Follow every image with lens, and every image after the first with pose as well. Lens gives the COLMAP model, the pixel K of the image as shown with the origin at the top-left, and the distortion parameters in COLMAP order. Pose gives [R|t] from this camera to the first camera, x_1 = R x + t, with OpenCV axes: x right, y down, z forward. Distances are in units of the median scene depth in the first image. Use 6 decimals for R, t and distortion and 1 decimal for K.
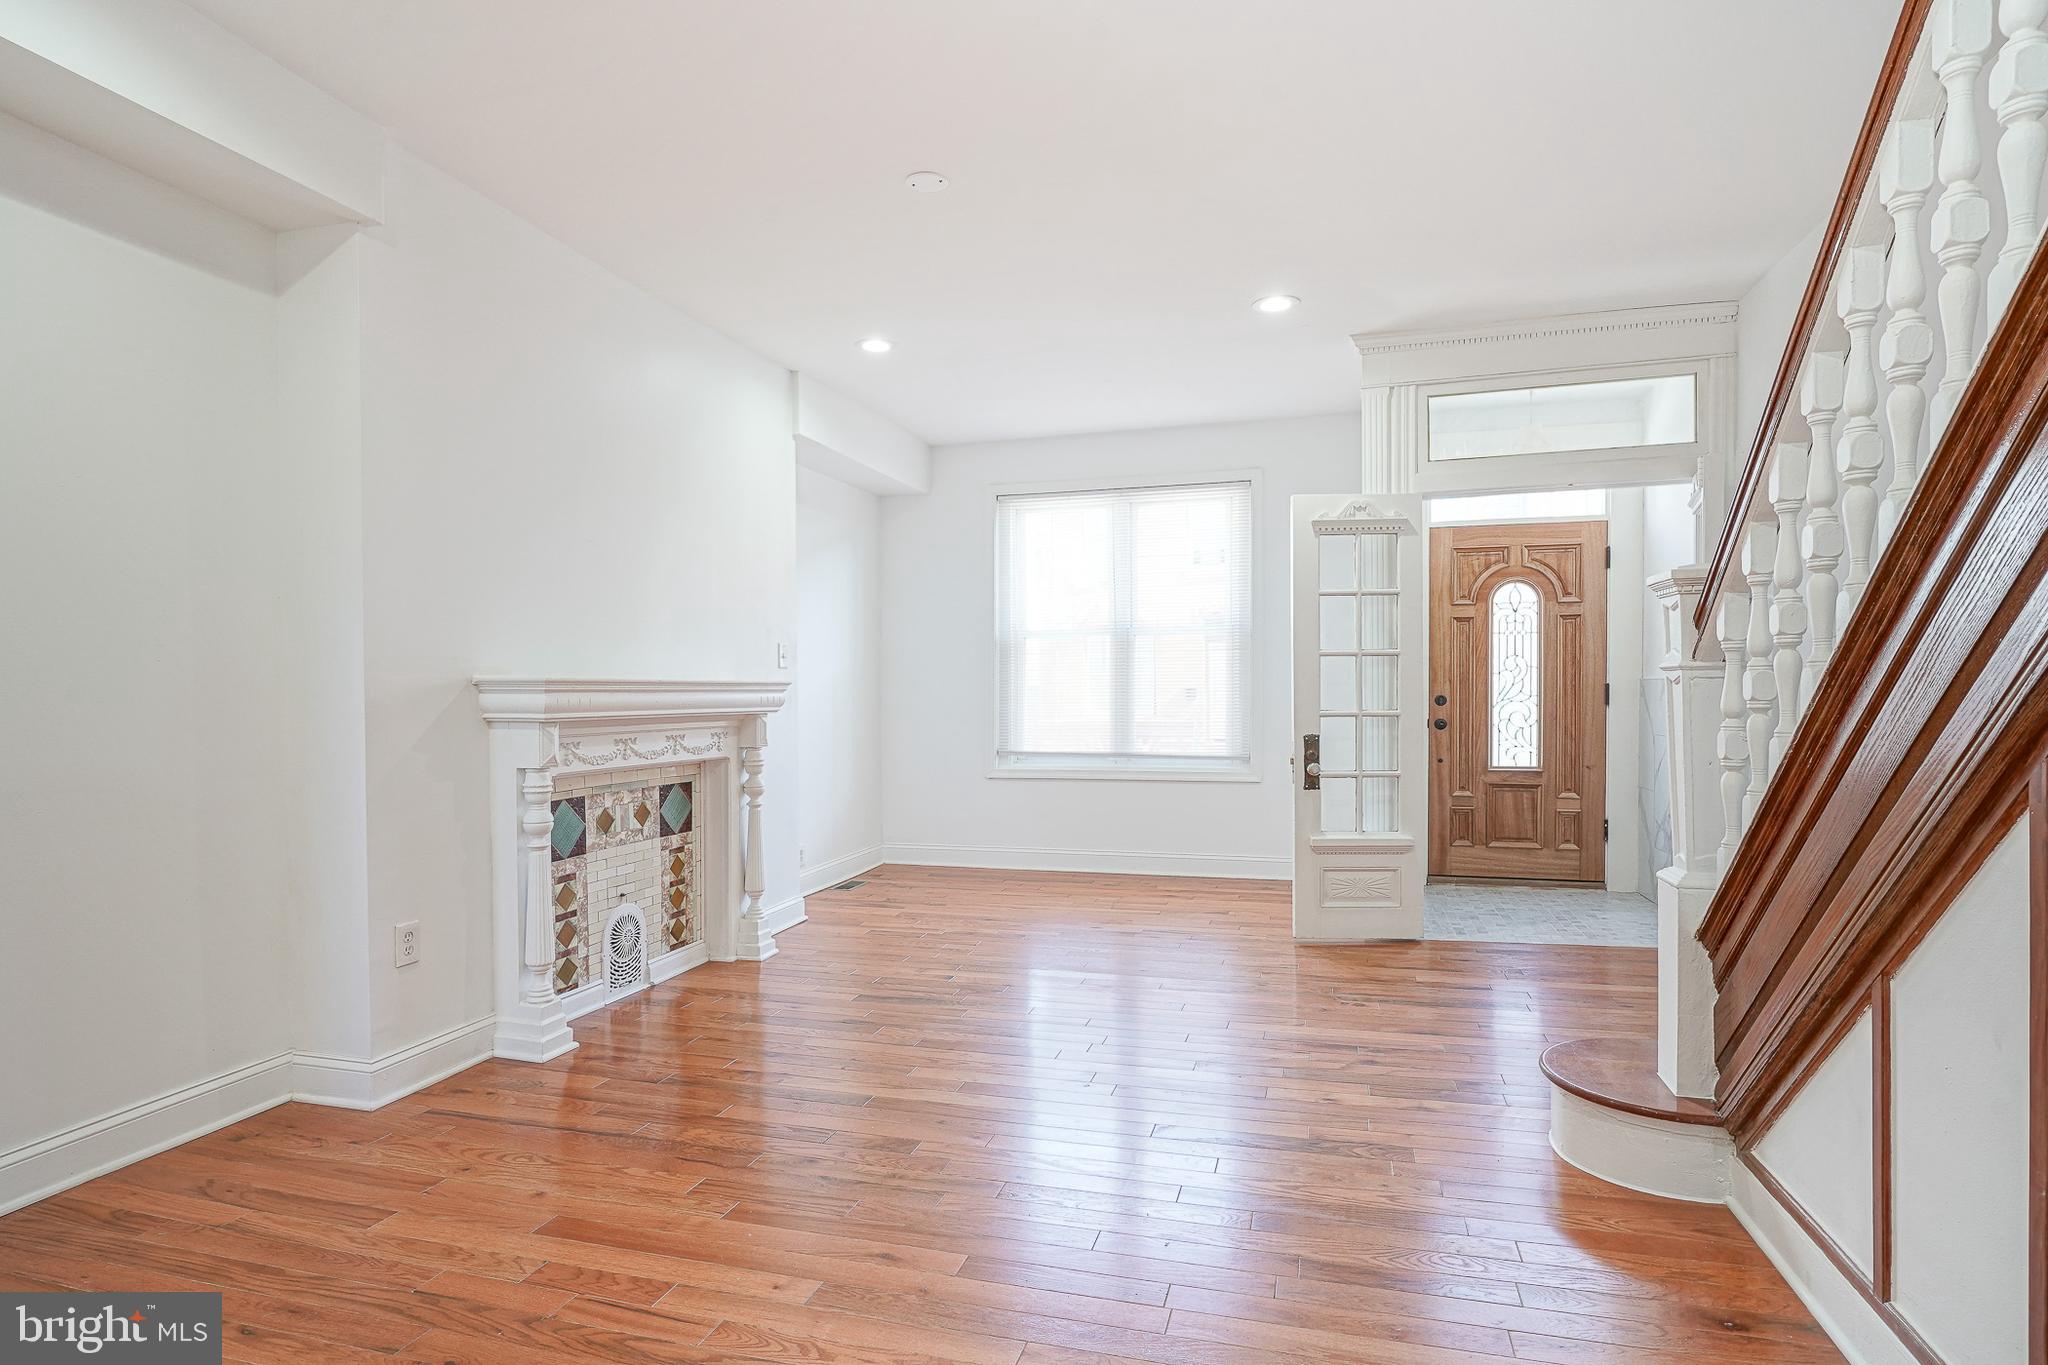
lens RADIAL K [[1025.1, 0, 996.0], [0, 1025.1, 712.0], [0, 0, 1]] dist [-0.011108, 0.006130]
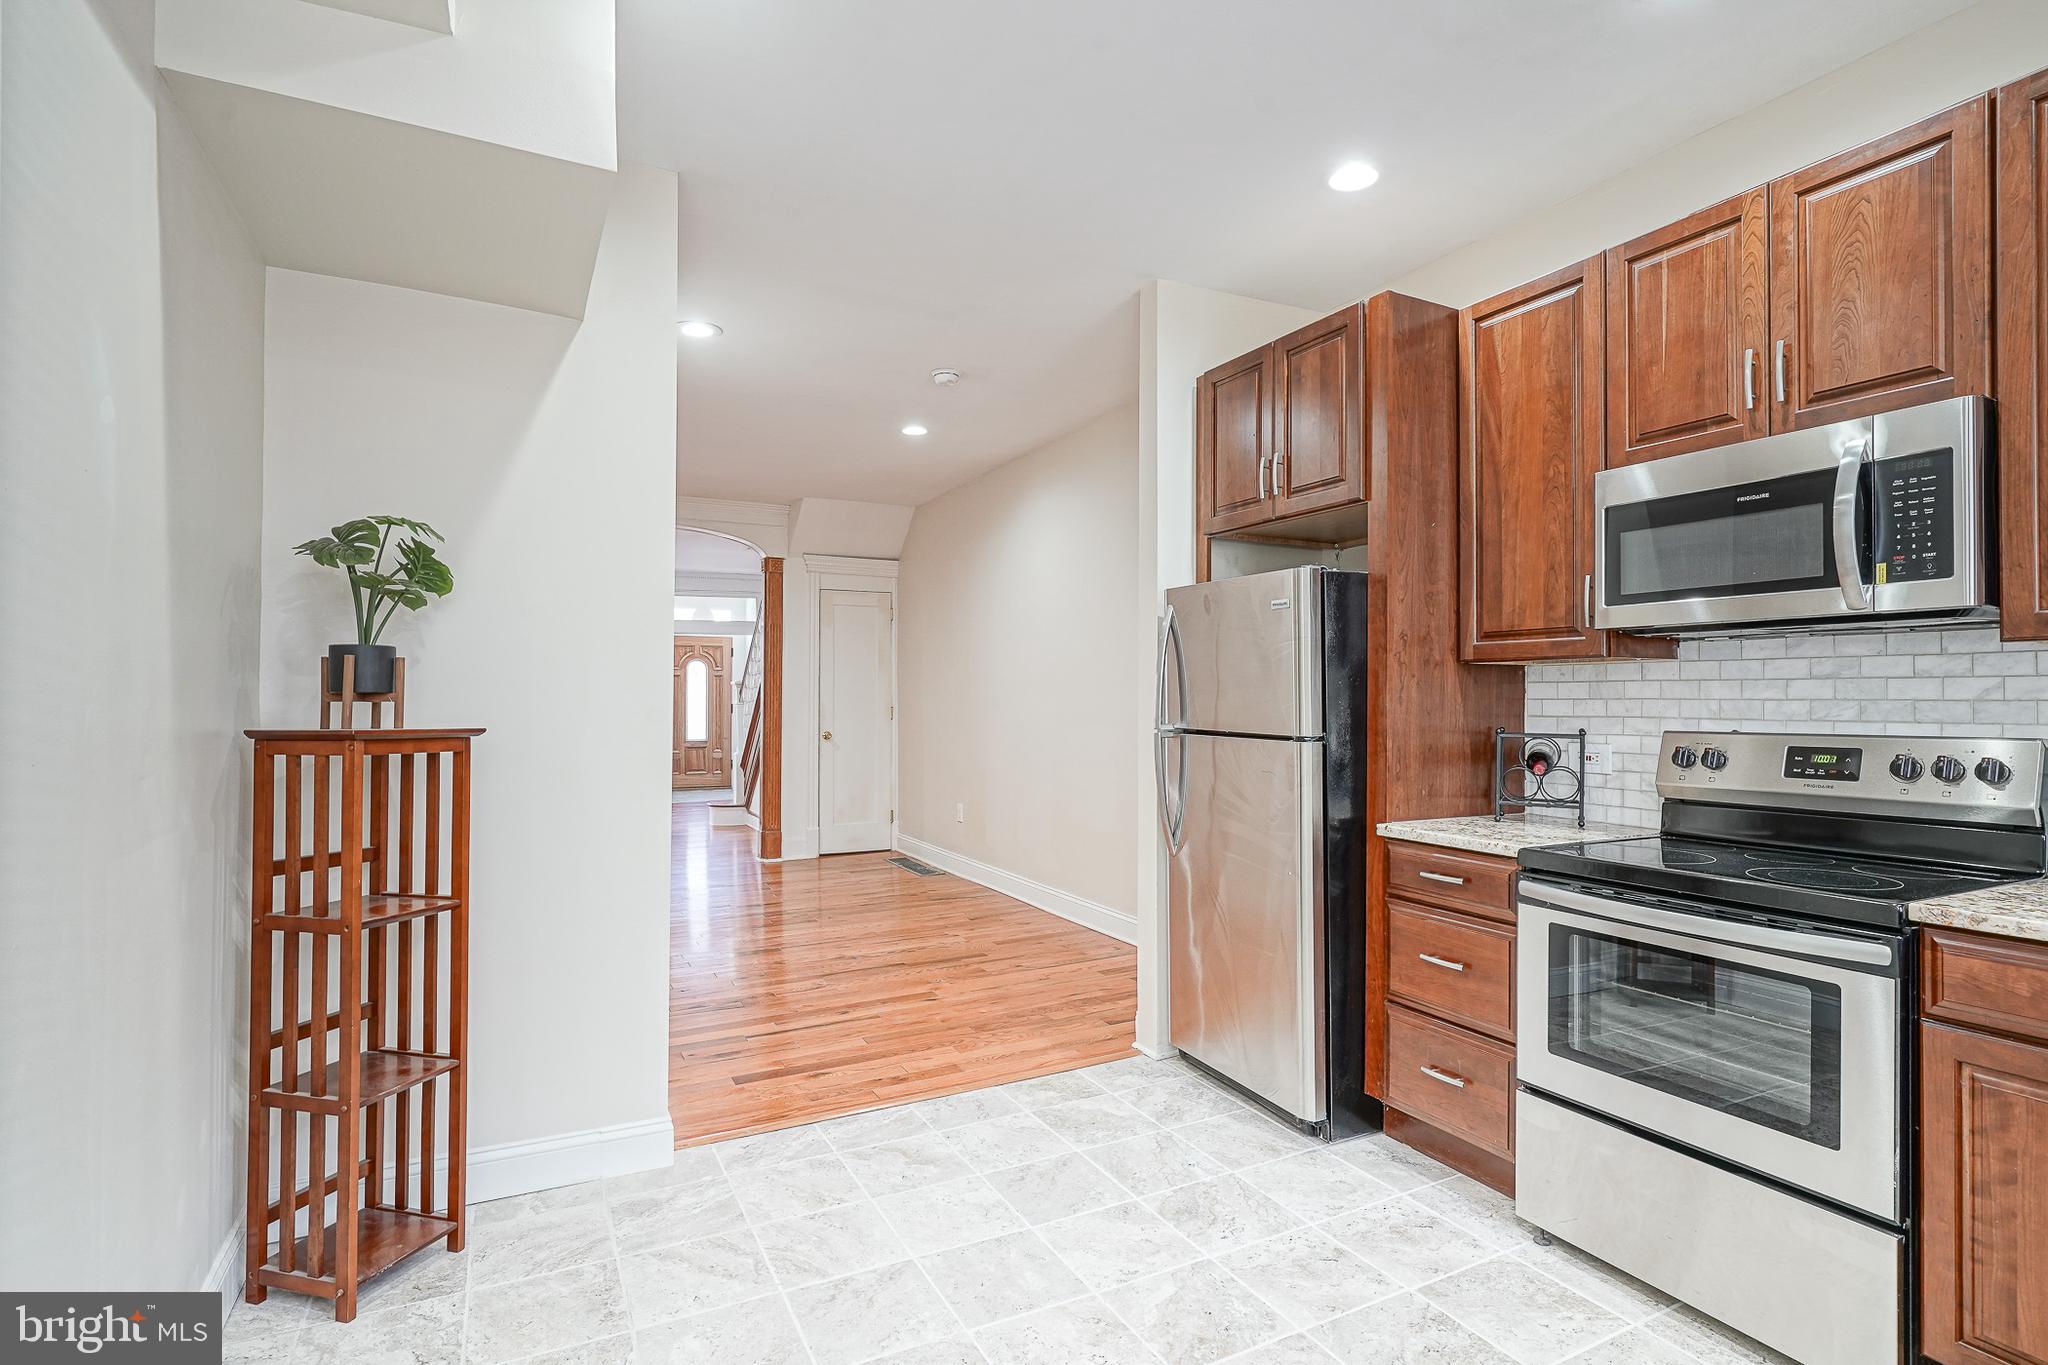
lens RADIAL K [[1025.1, 0, 1034.0], [0, 1025.1, 692.3], [0, 0, 1]] dist [-0.011108, 0.006130]
pose [[0.701788, 0.010798, 0.712304, -0.847734], [0.008086, 0.999700, -0.023121, 0.008529], [-0.712339, 0.021986, 0.701491, -1.632845]]
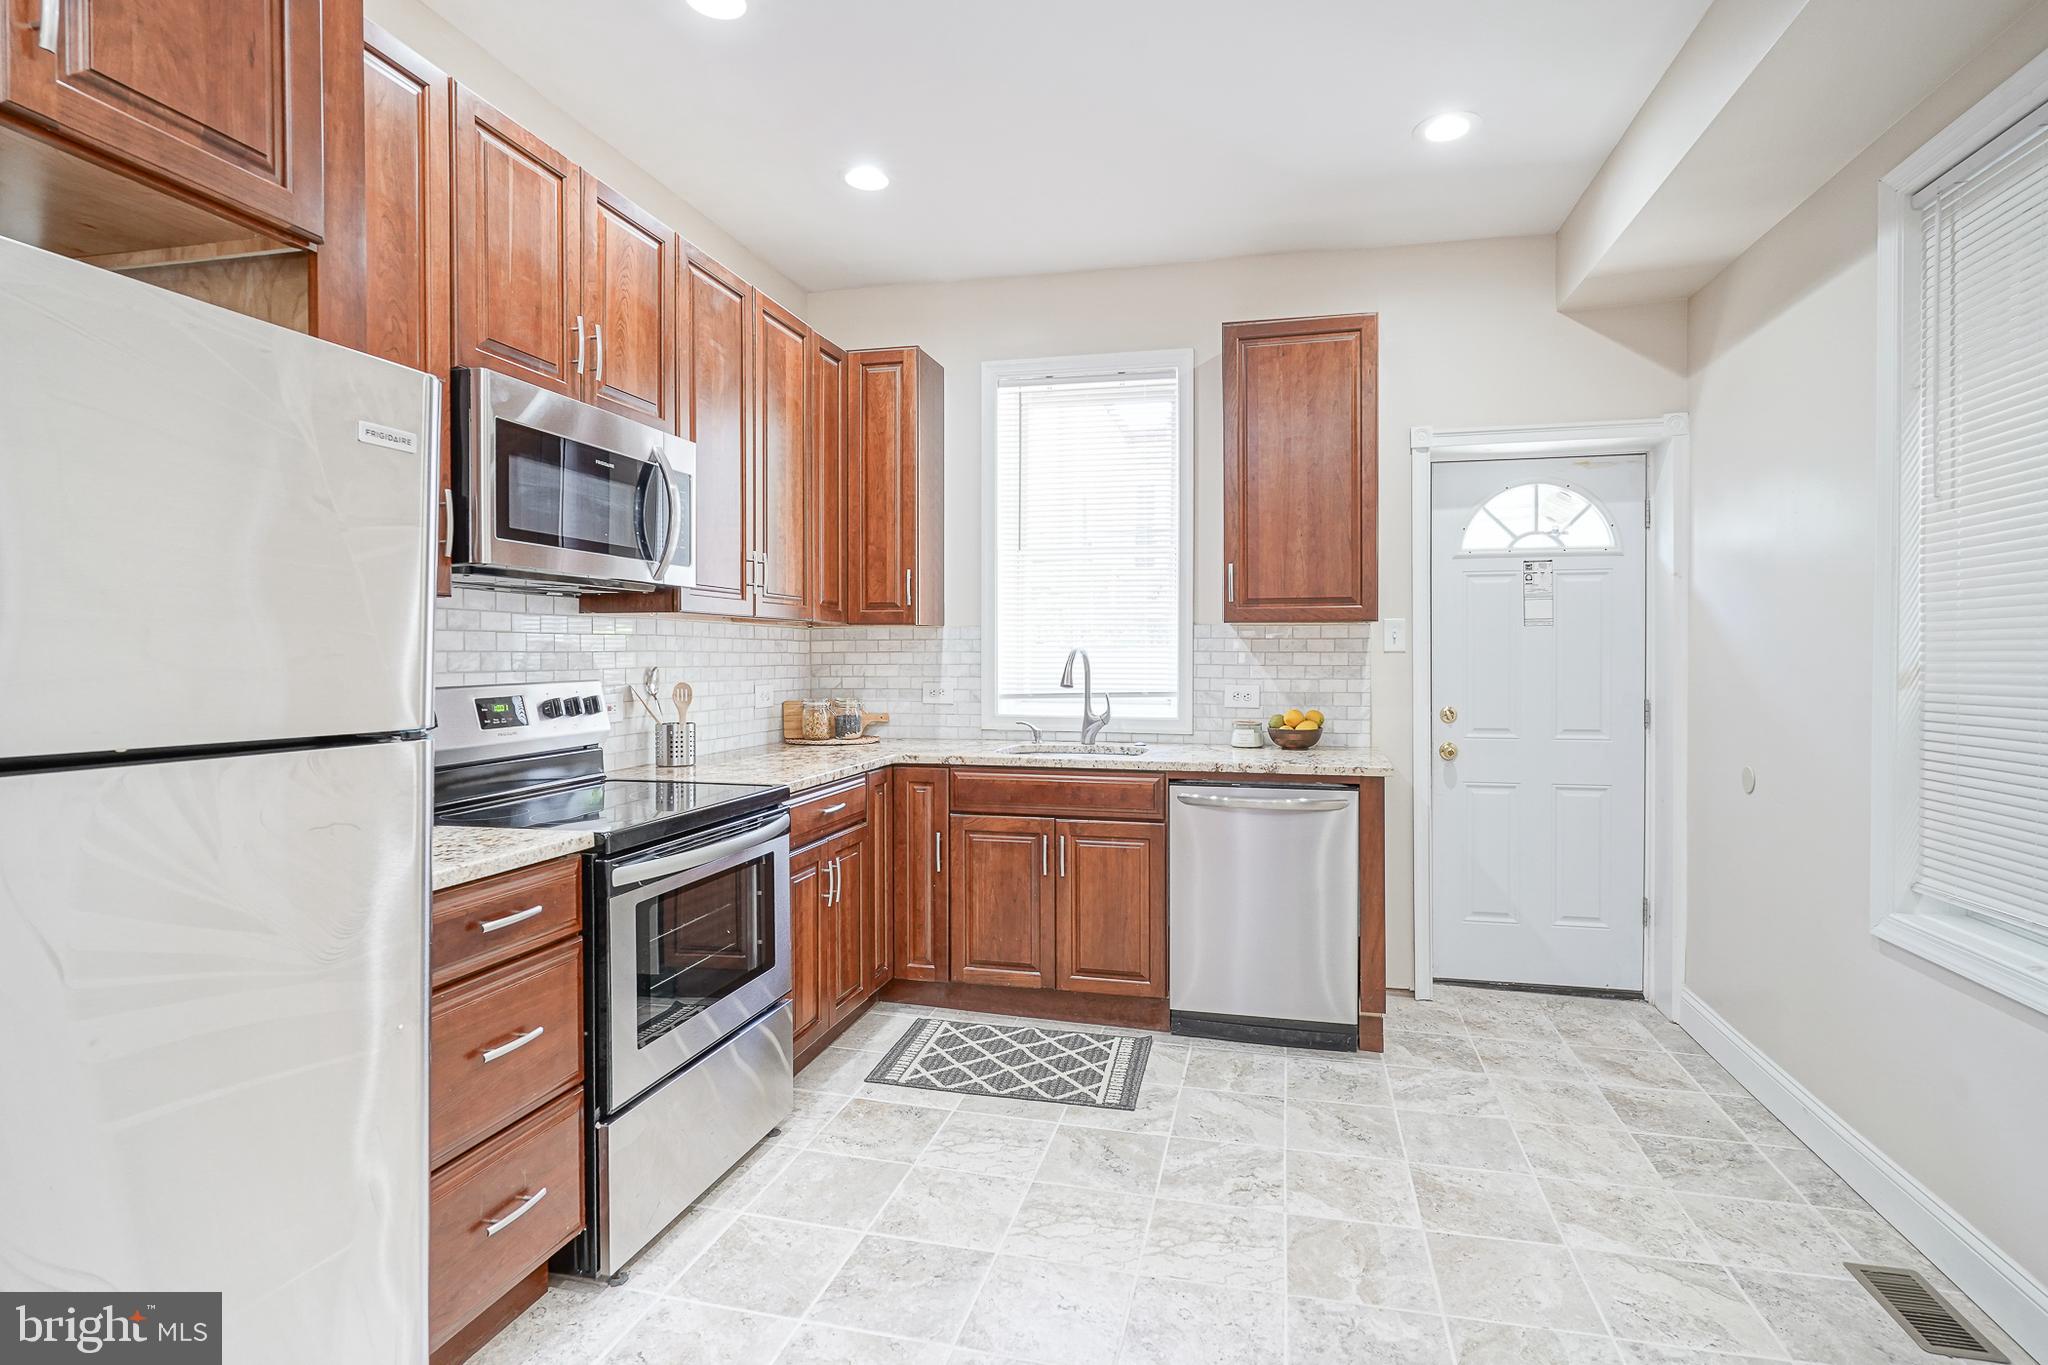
lens RADIAL K [[1025.1, 0, 1039.8], [0, 1025.1, 672.6], [0, 0, 1]] dist [-0.011108, 0.006130]
pose [[-0.995559, 0.005546, -0.093979, -0.408478], [0.002043, 0.999301, 0.037322, -0.005768], [0.094120, 0.036965, -0.994874, -0.948775]]
